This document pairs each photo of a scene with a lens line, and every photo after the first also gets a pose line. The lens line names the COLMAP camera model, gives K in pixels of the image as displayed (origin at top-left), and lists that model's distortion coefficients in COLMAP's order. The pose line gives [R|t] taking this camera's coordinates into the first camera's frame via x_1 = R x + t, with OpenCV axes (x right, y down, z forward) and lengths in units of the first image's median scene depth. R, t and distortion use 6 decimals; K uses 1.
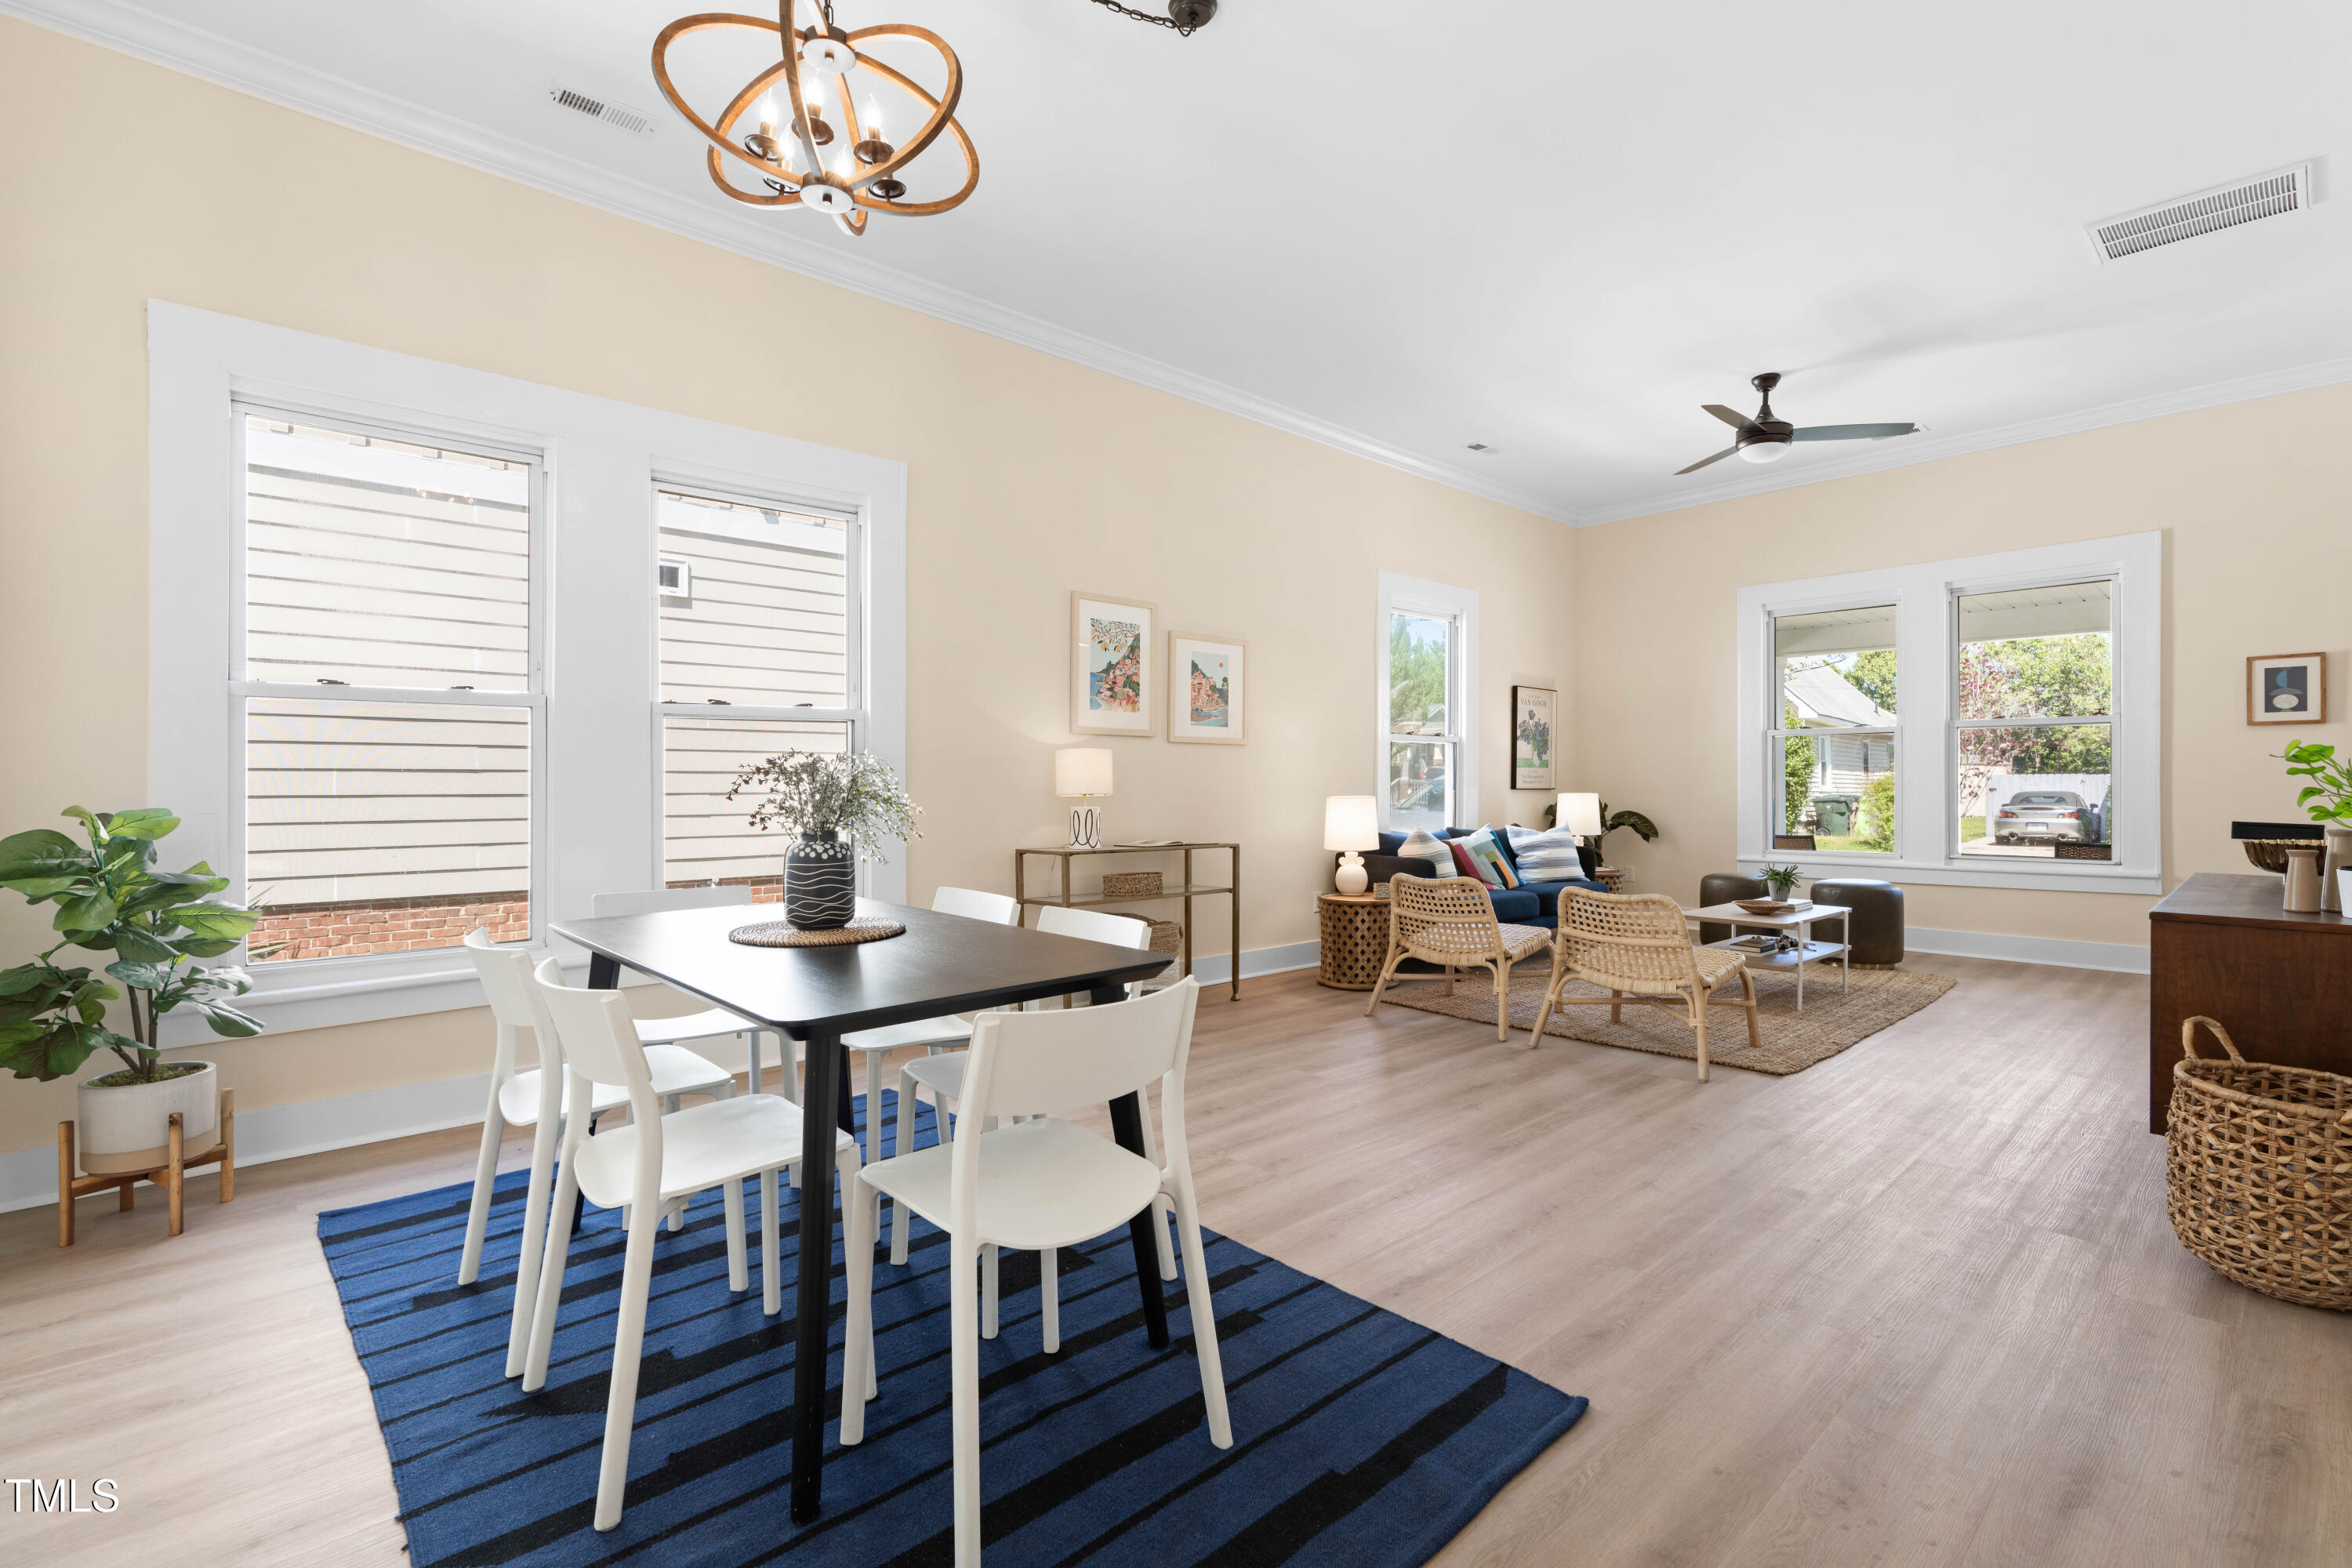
lens RADIAL K [[1063.9, 0, 1175.2], [0, 1063.9, 779.6], [0, 0, 1]] dist [-0.008520, 0.000277]
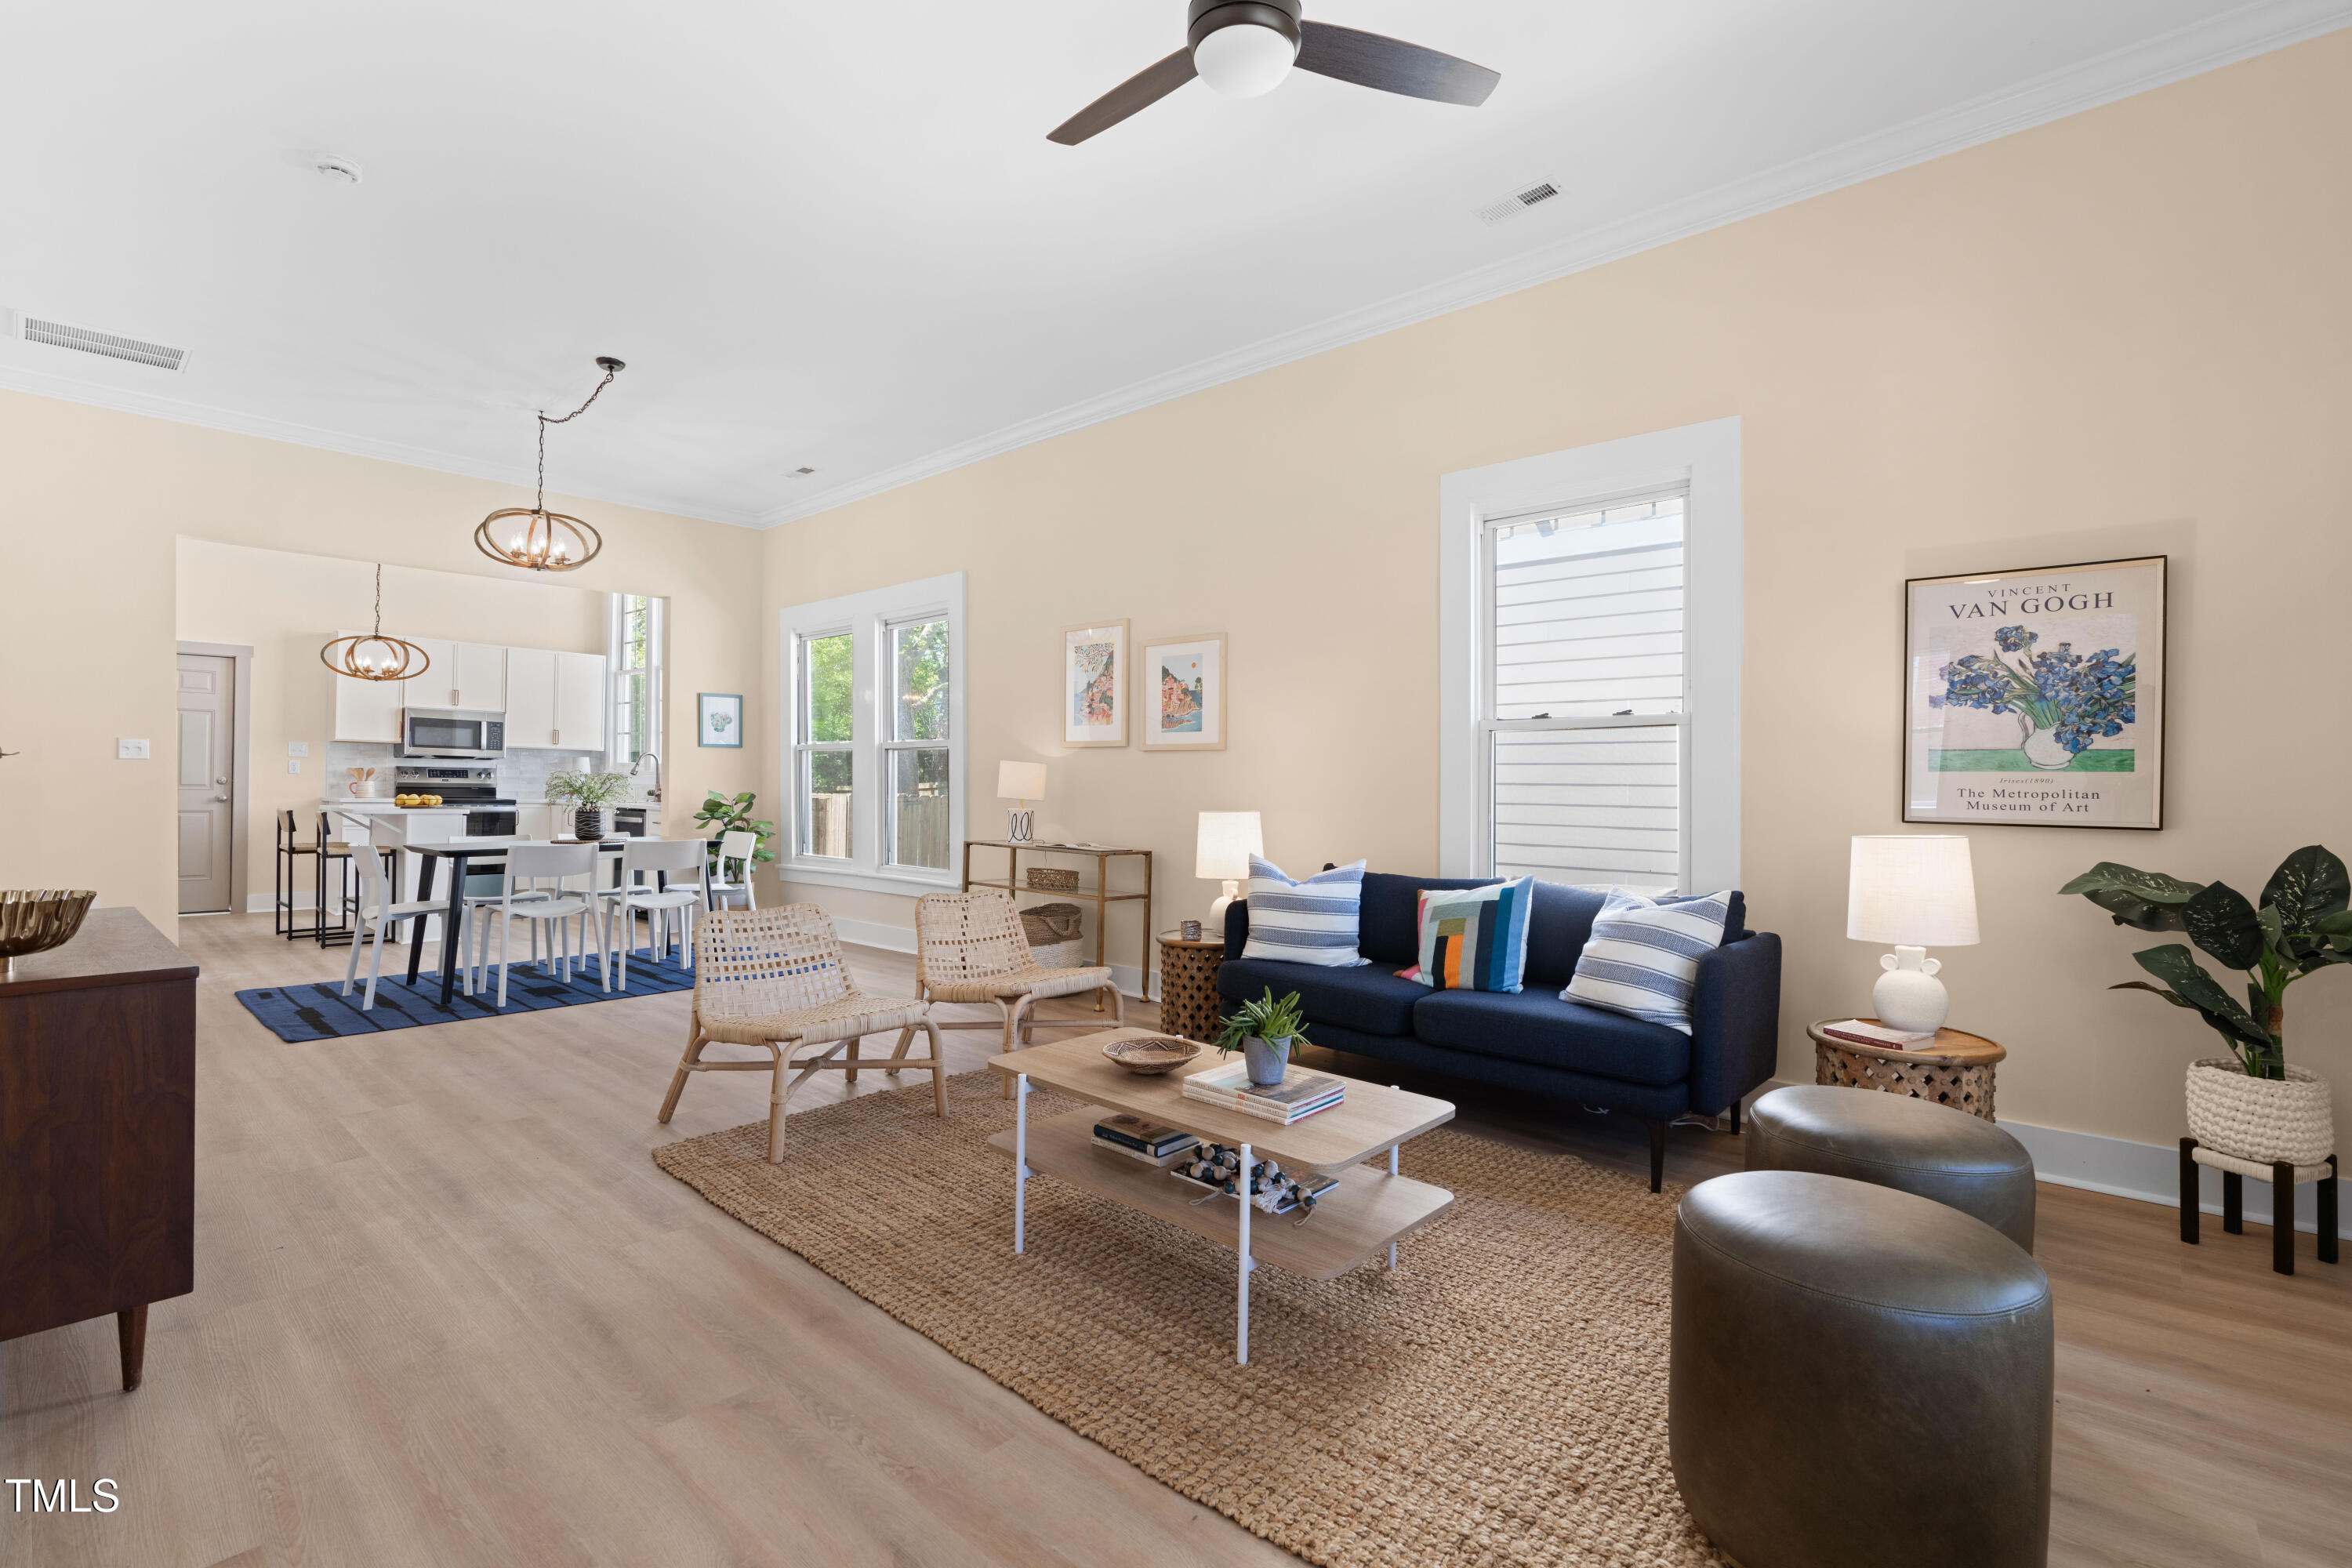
lens RADIAL K [[1063.9, 0, 1183.2], [0, 1063.9, 791.4], [0, 0, 1]] dist [-0.008520, 0.000277]
pose [[0.088945, 0.008669, -0.995999, 1.003308], [-0.010985, 0.999910, 0.007722, -0.005440], [0.995976, 0.010254, 0.089032, 0.951365]]
